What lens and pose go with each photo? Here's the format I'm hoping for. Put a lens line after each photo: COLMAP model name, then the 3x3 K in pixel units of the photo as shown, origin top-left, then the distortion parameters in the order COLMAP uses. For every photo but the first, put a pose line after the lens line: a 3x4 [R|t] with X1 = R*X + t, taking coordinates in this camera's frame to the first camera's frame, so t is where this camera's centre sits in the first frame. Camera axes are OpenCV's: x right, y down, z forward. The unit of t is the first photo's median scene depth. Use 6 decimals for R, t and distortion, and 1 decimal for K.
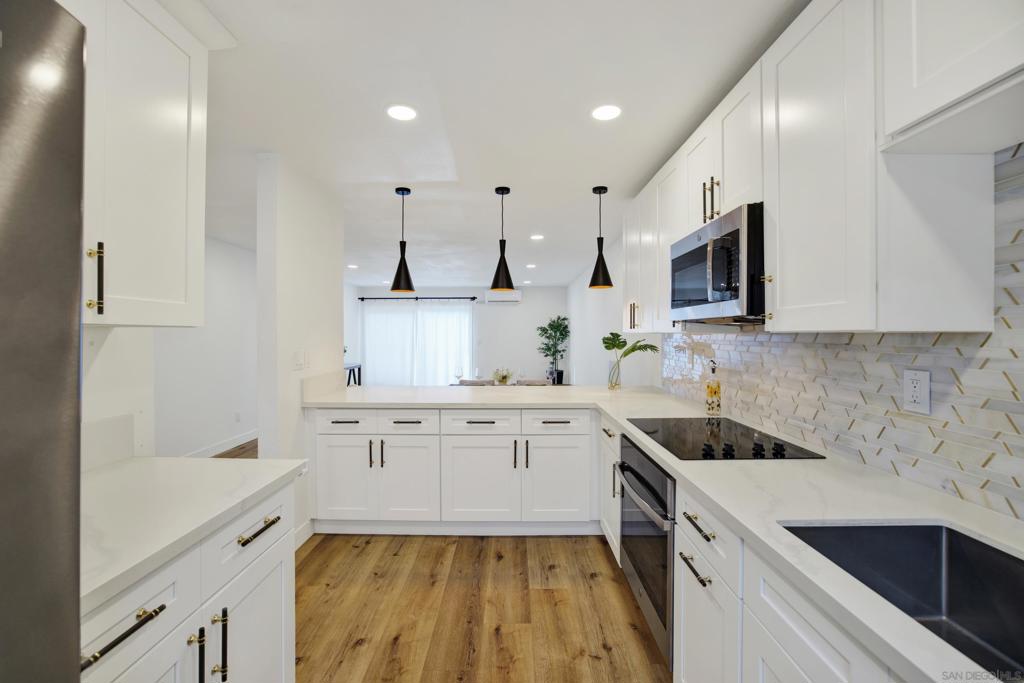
lens RADIAL K [[445.6, 0, 509.6], [0, 445.6, 329.8], [0, 0, 1]] dist [0.001031, 0.000382]
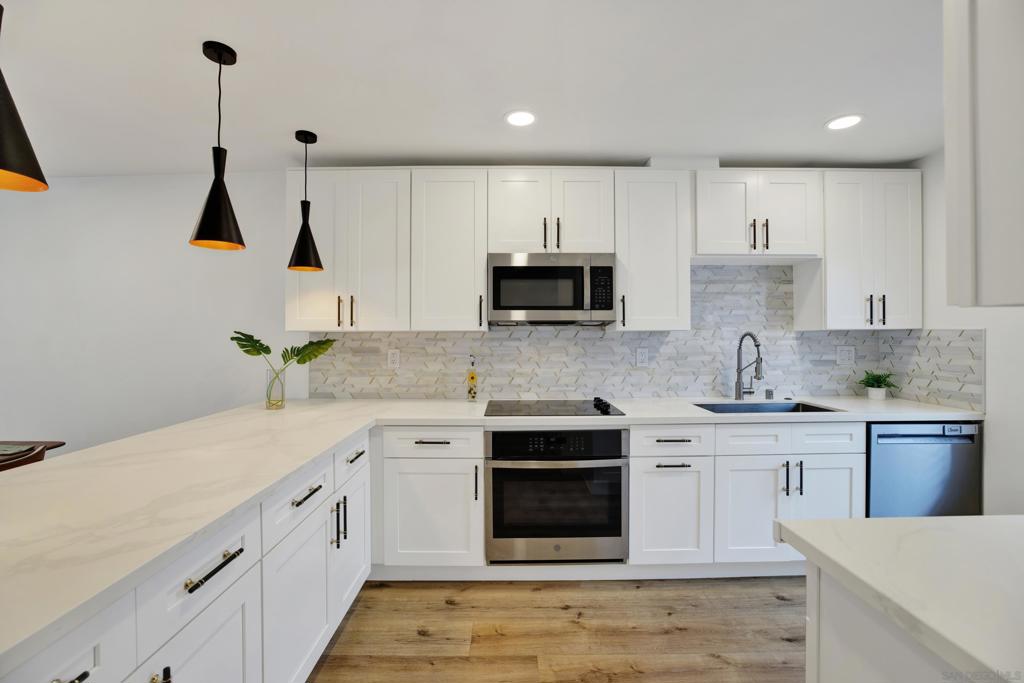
lens RADIAL K [[441.4, 0, 512.7], [0, 441.4, 335.2], [0, 0, 1]] dist [-0.014270, 0.000288]
pose [[-0.014412, 0.002626, 0.999893, -0.946854], [-0.003827, 0.999989, -0.002682, 0.024289], [-0.999889, -0.003865, -0.014402, 1.216333]]
